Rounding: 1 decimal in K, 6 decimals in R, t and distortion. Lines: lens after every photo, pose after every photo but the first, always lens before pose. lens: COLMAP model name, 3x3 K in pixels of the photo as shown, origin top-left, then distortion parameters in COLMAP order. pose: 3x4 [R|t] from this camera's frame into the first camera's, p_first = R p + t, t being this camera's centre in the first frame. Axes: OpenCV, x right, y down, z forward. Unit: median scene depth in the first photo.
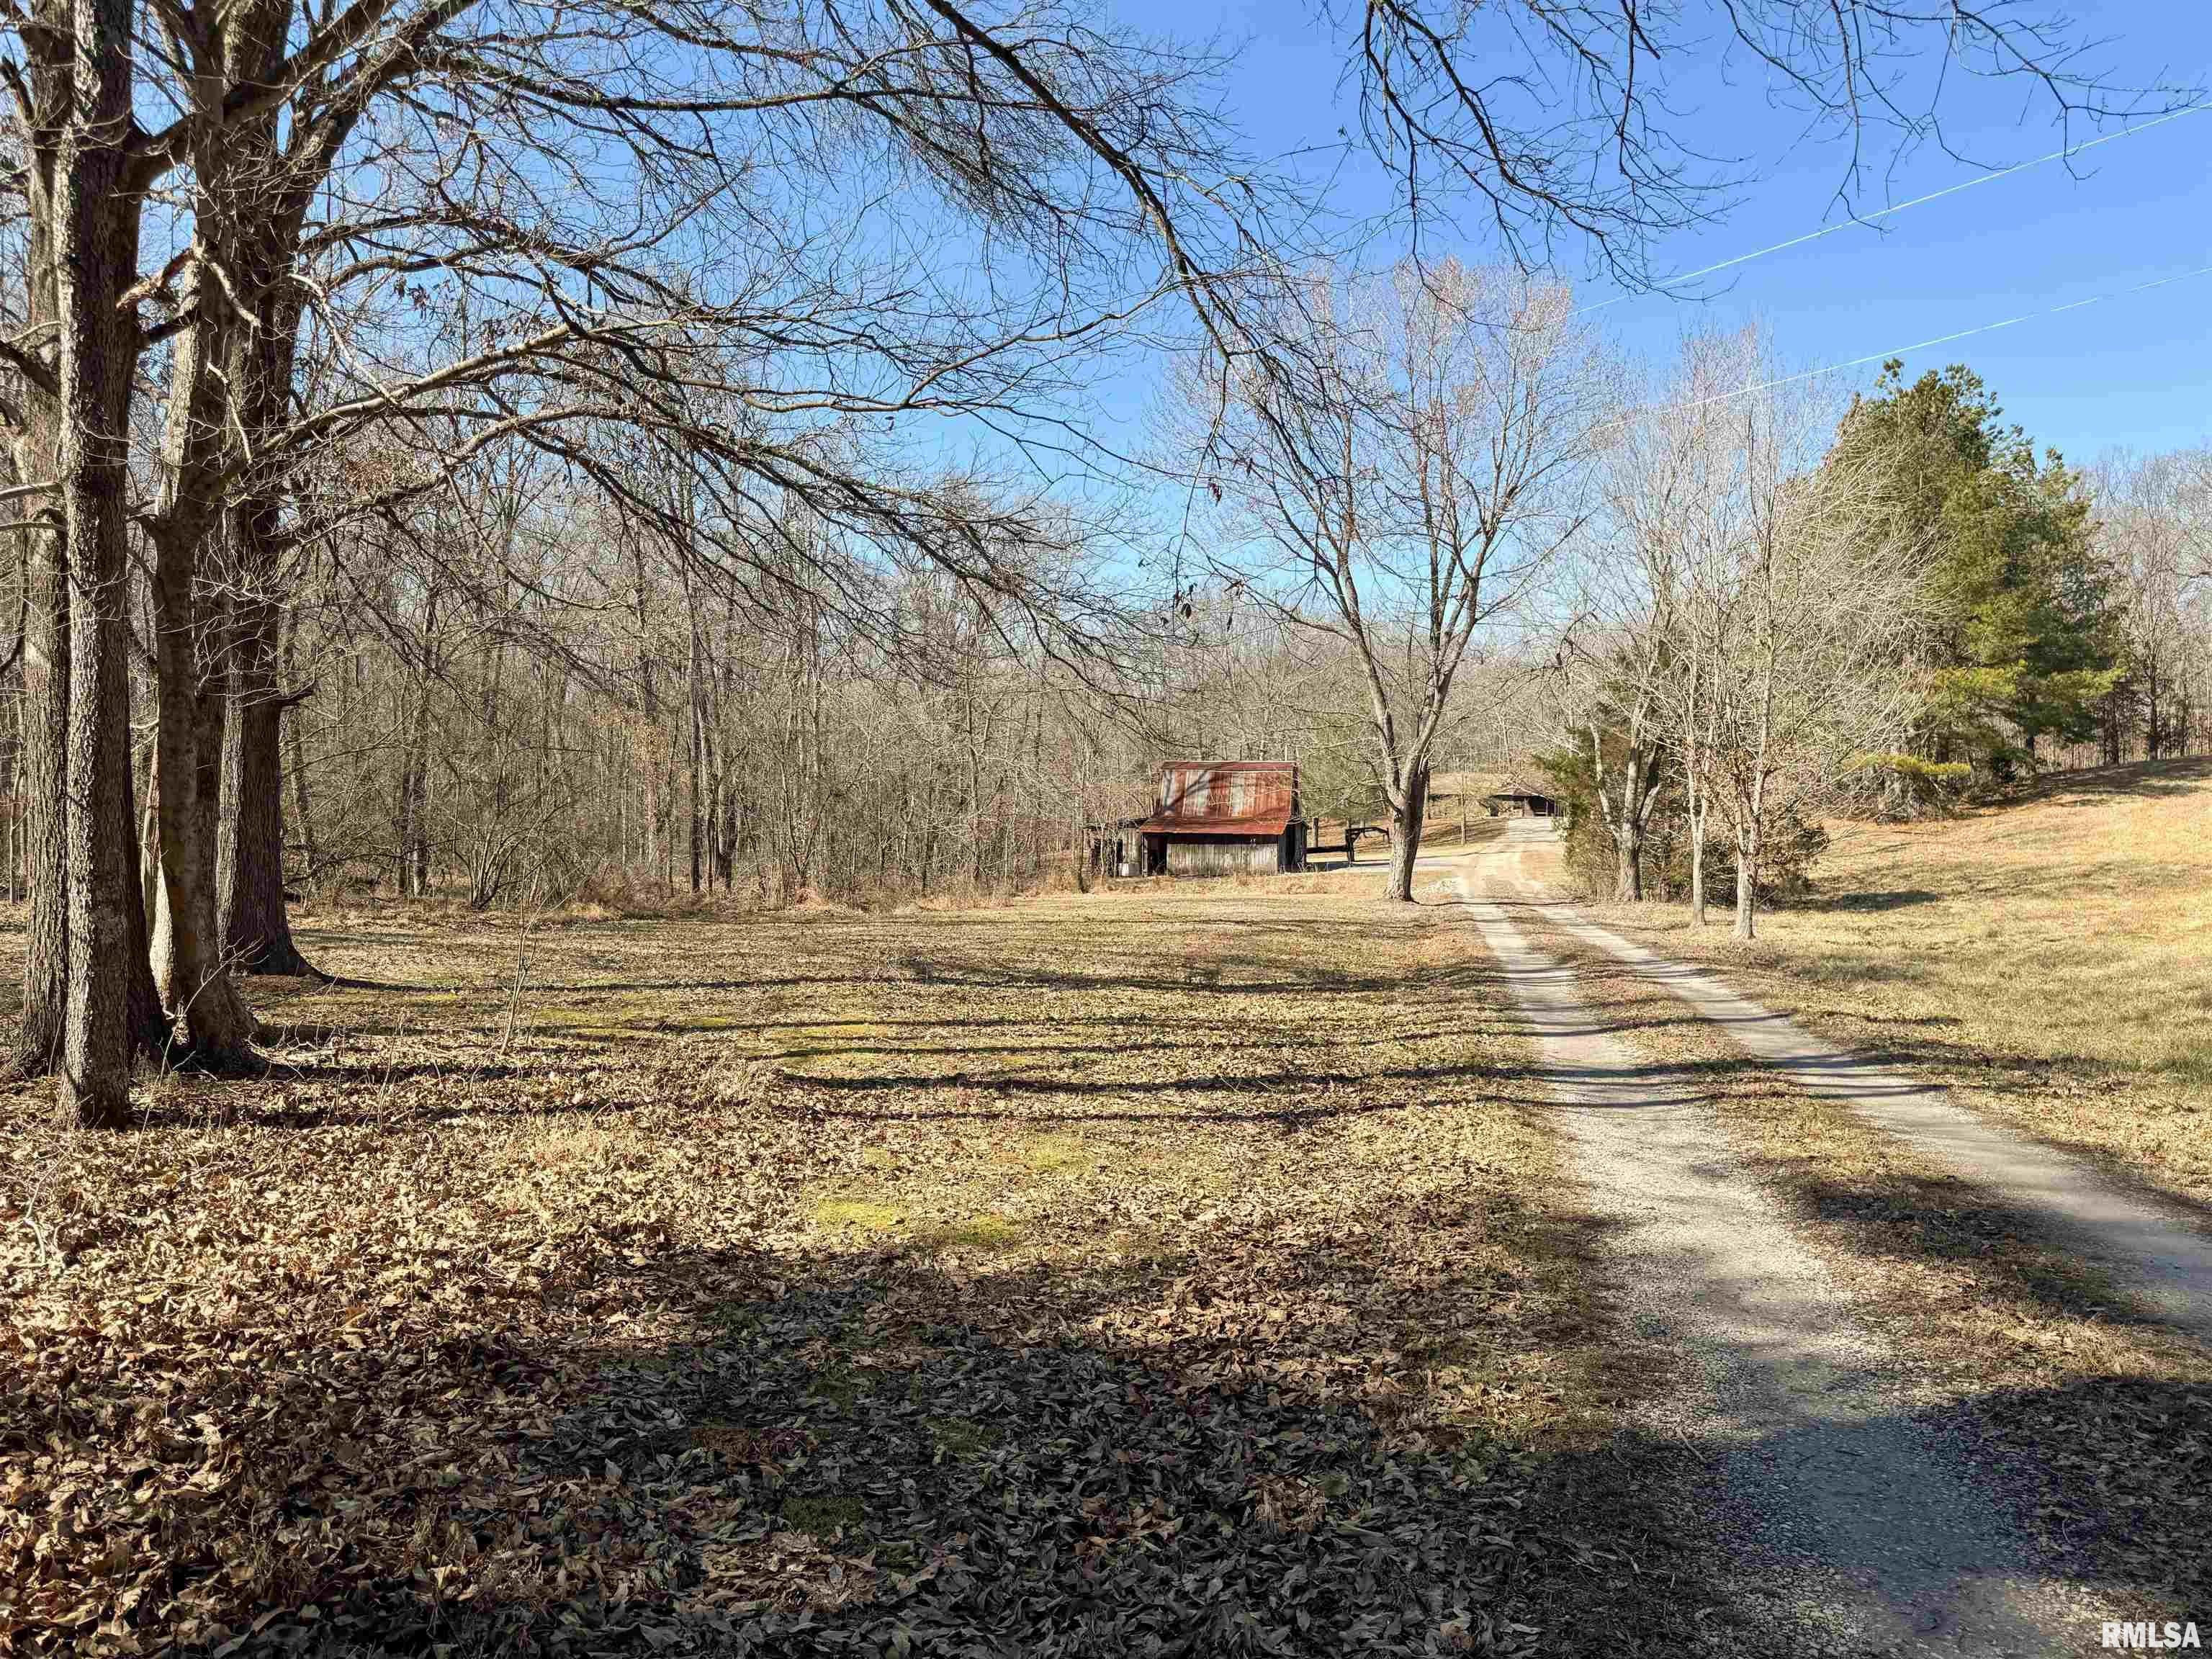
lens RADIAL K [[1571.0, 0, 1108.0], [0, 1571.0, 830.6], [0, 0, 1]] dist [0.027507, -0.031780]
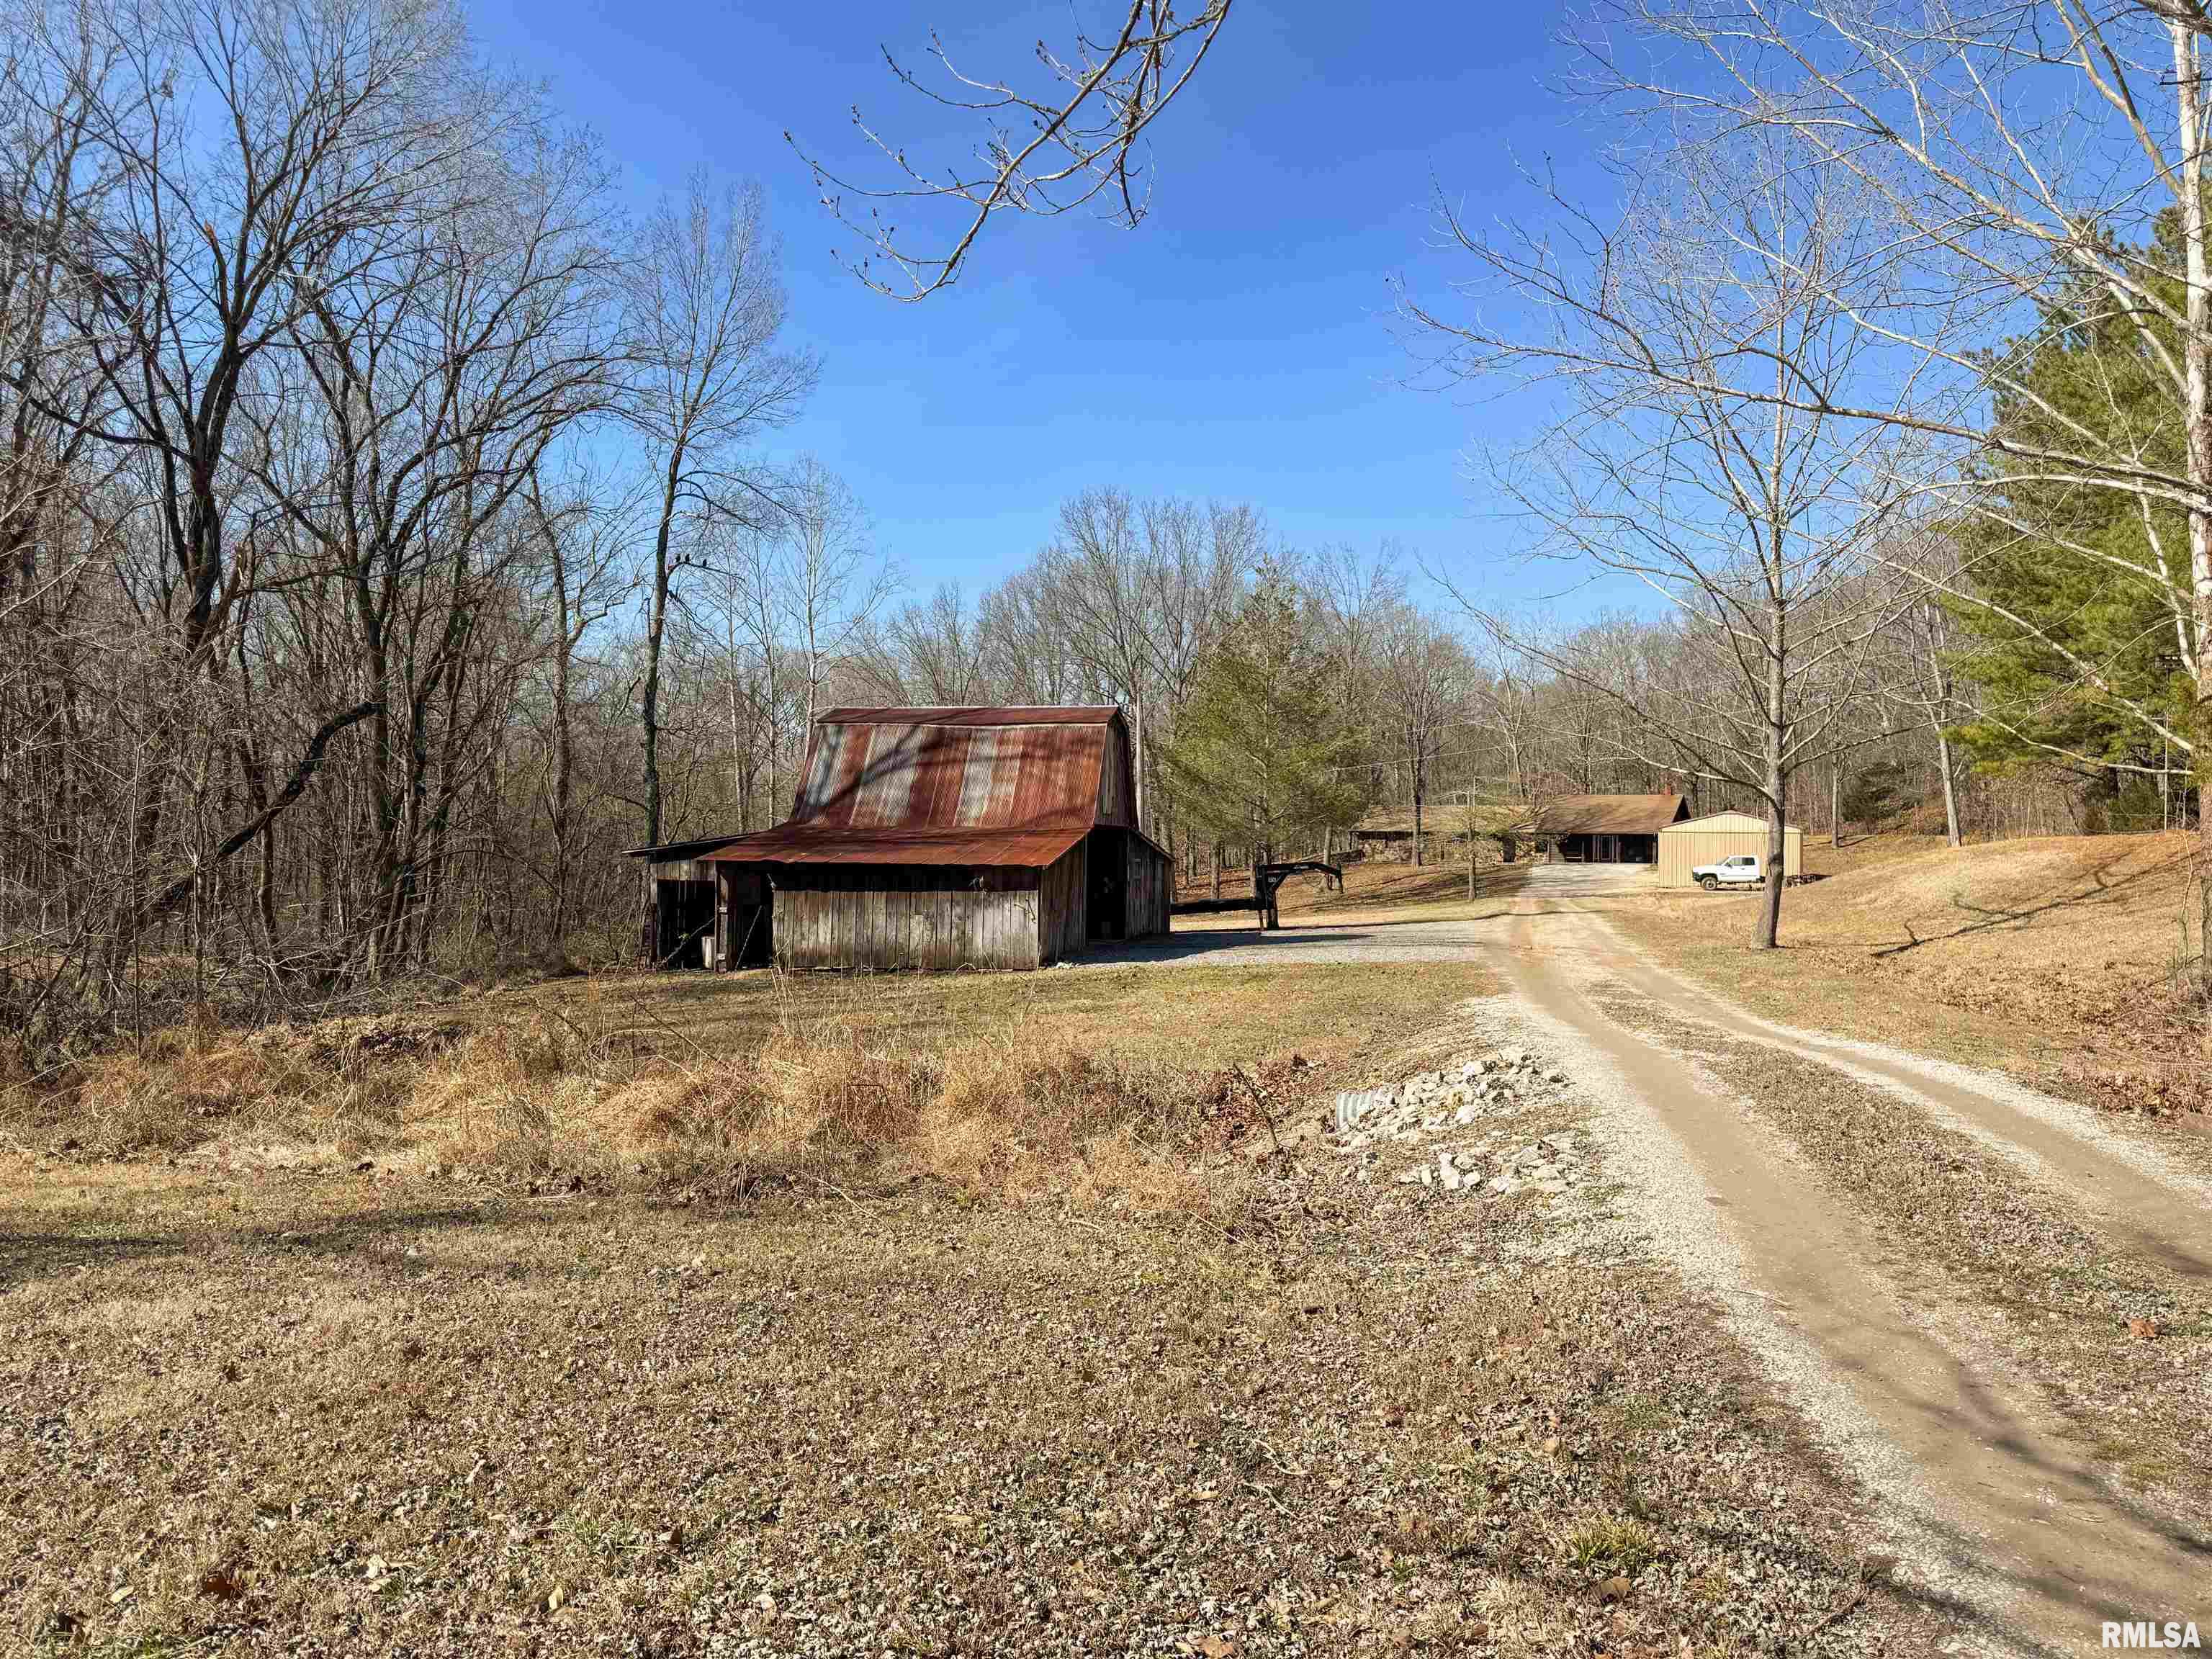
lens RADIAL K [[1571.0, 0, 1110.2], [0, 1571.0, 823.8], [0, 0, 1]] dist [0.027507, -0.031780]
pose [[0.999955, -0.000898, 0.009415, 0.113692], [0.001306, 0.999056, -0.043432, 0.008402], [-0.009367, 0.043443, 0.999012, 0.563884]]
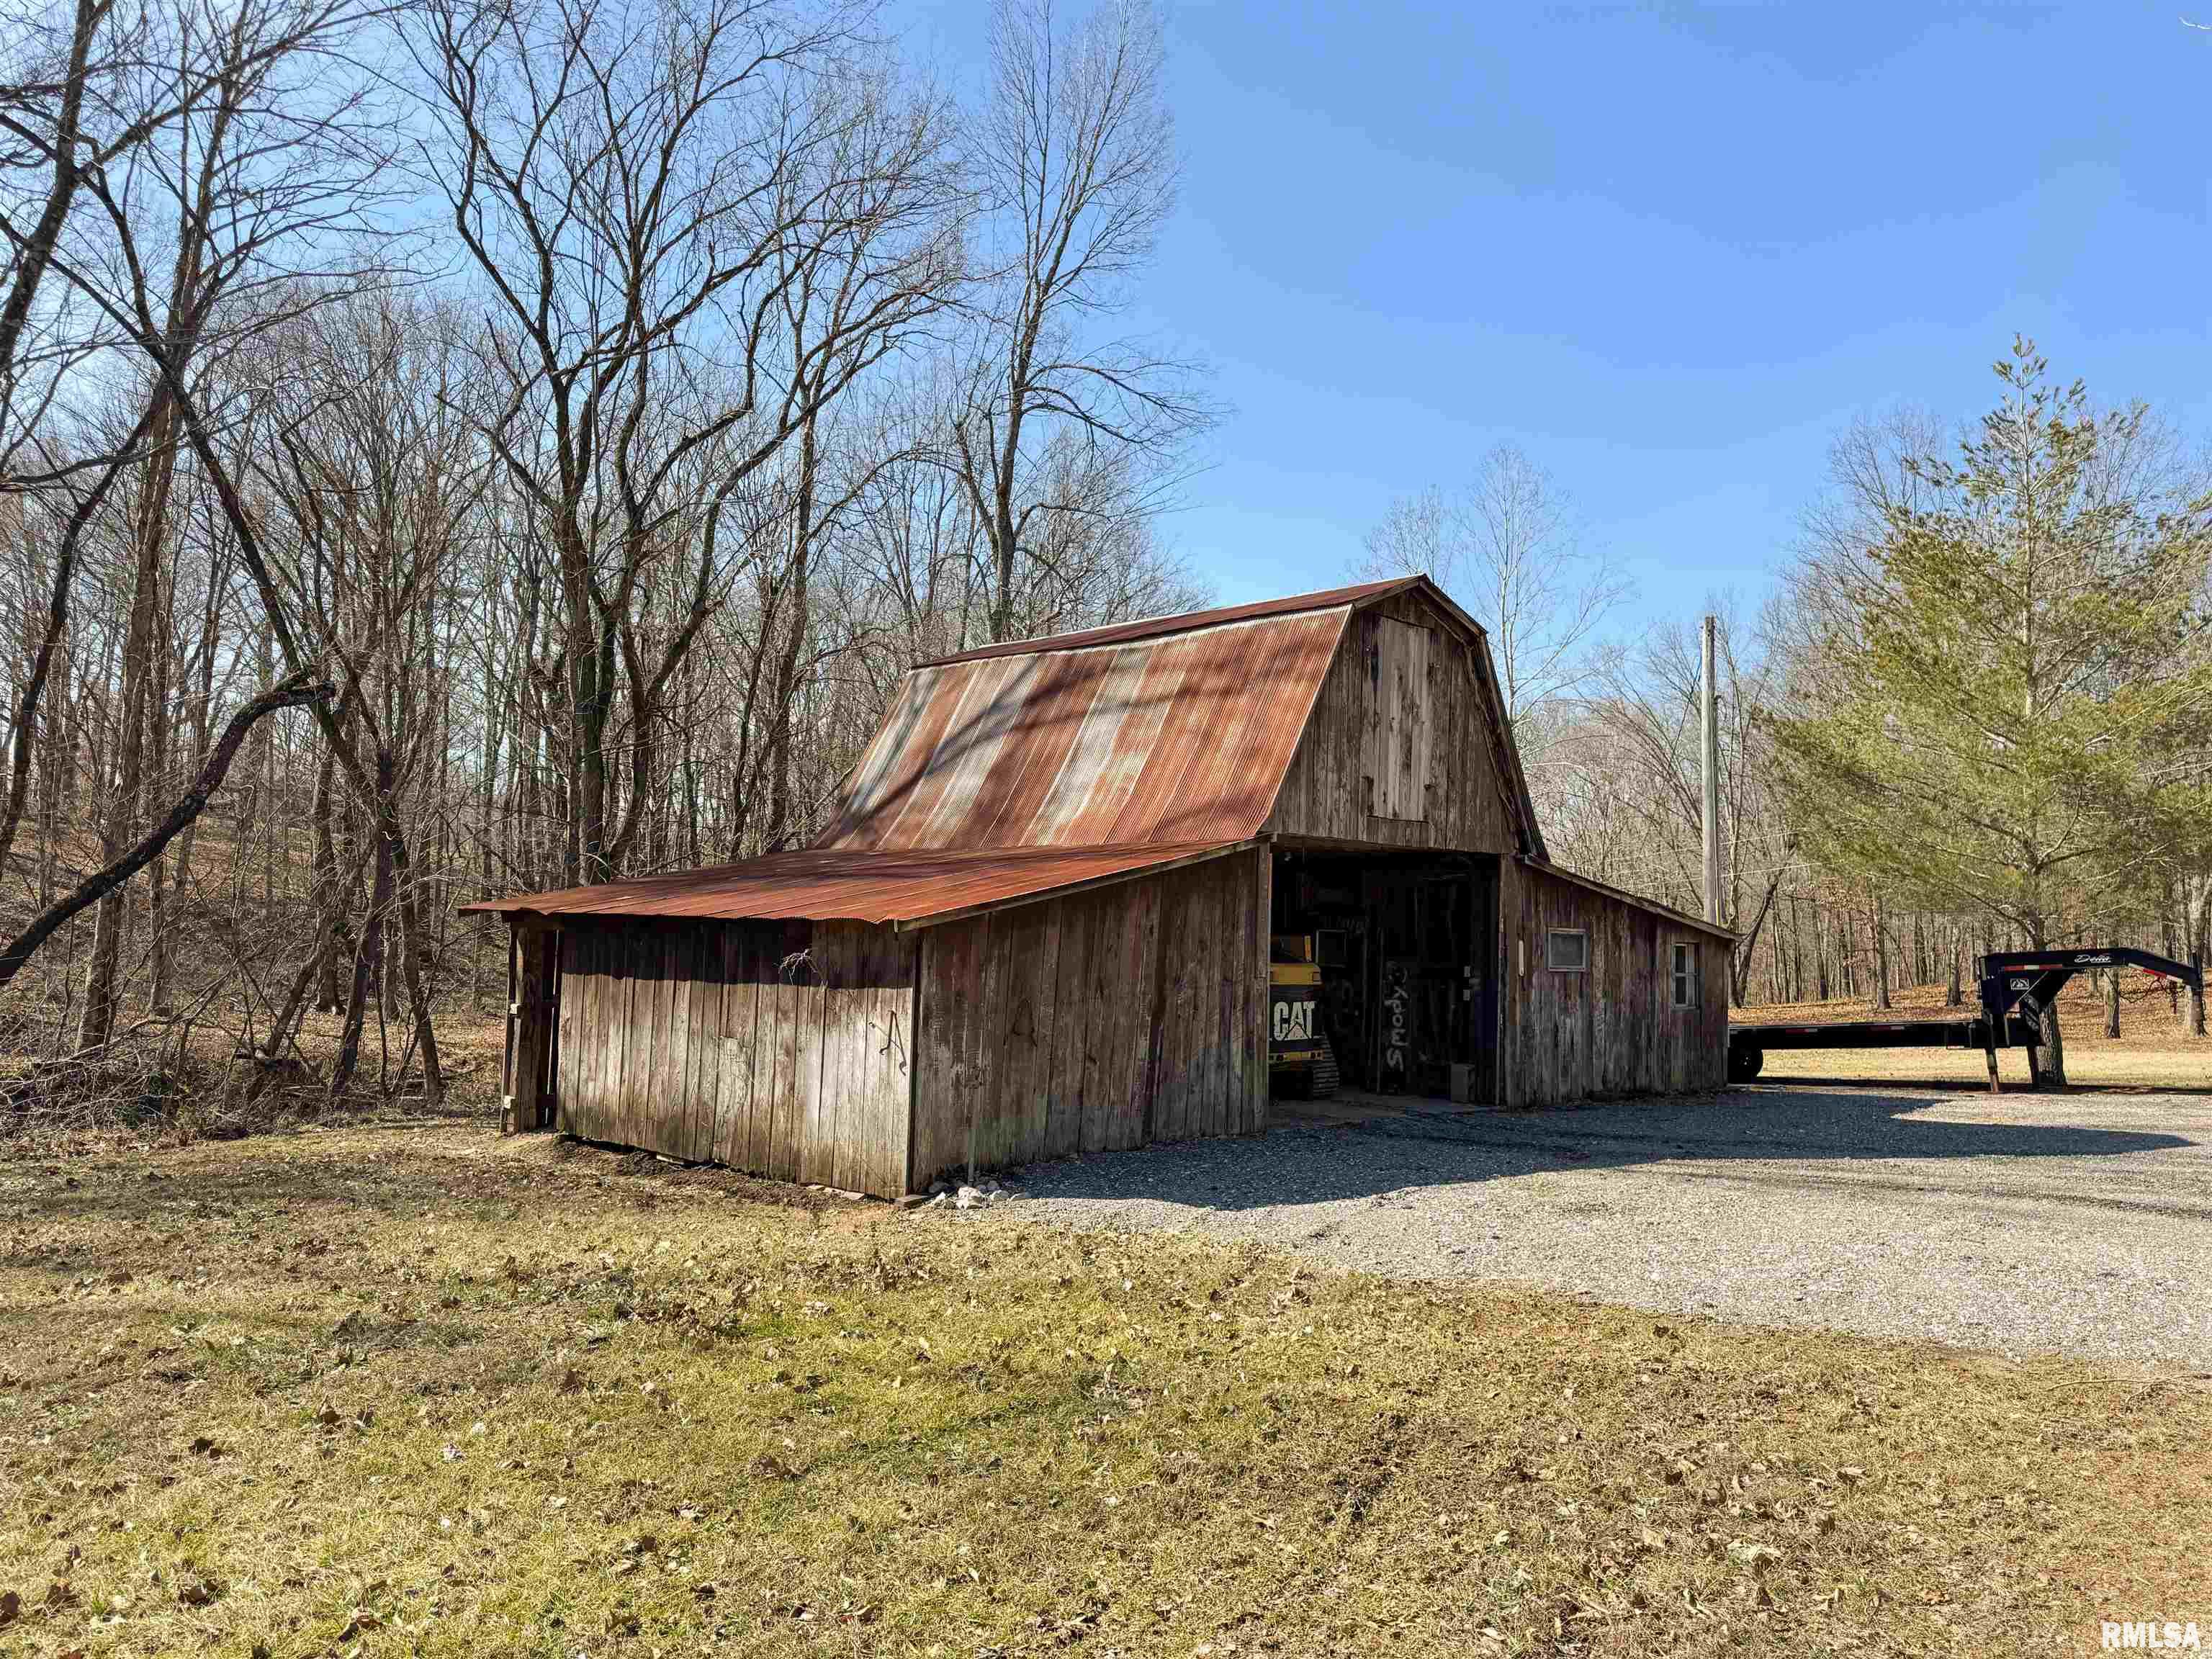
lens RADIAL K [[1571.0, 0, 1109.2], [0, 1571.0, 834.5], [0, 0, 1]] dist [0.027507, -0.031780]
pose [[0.864358, -0.017467, -0.502573, 0.184163], [-0.028465, 0.996095, -0.083576, 0.005444], [0.502070, 0.086545, 0.860486, 0.819573]]
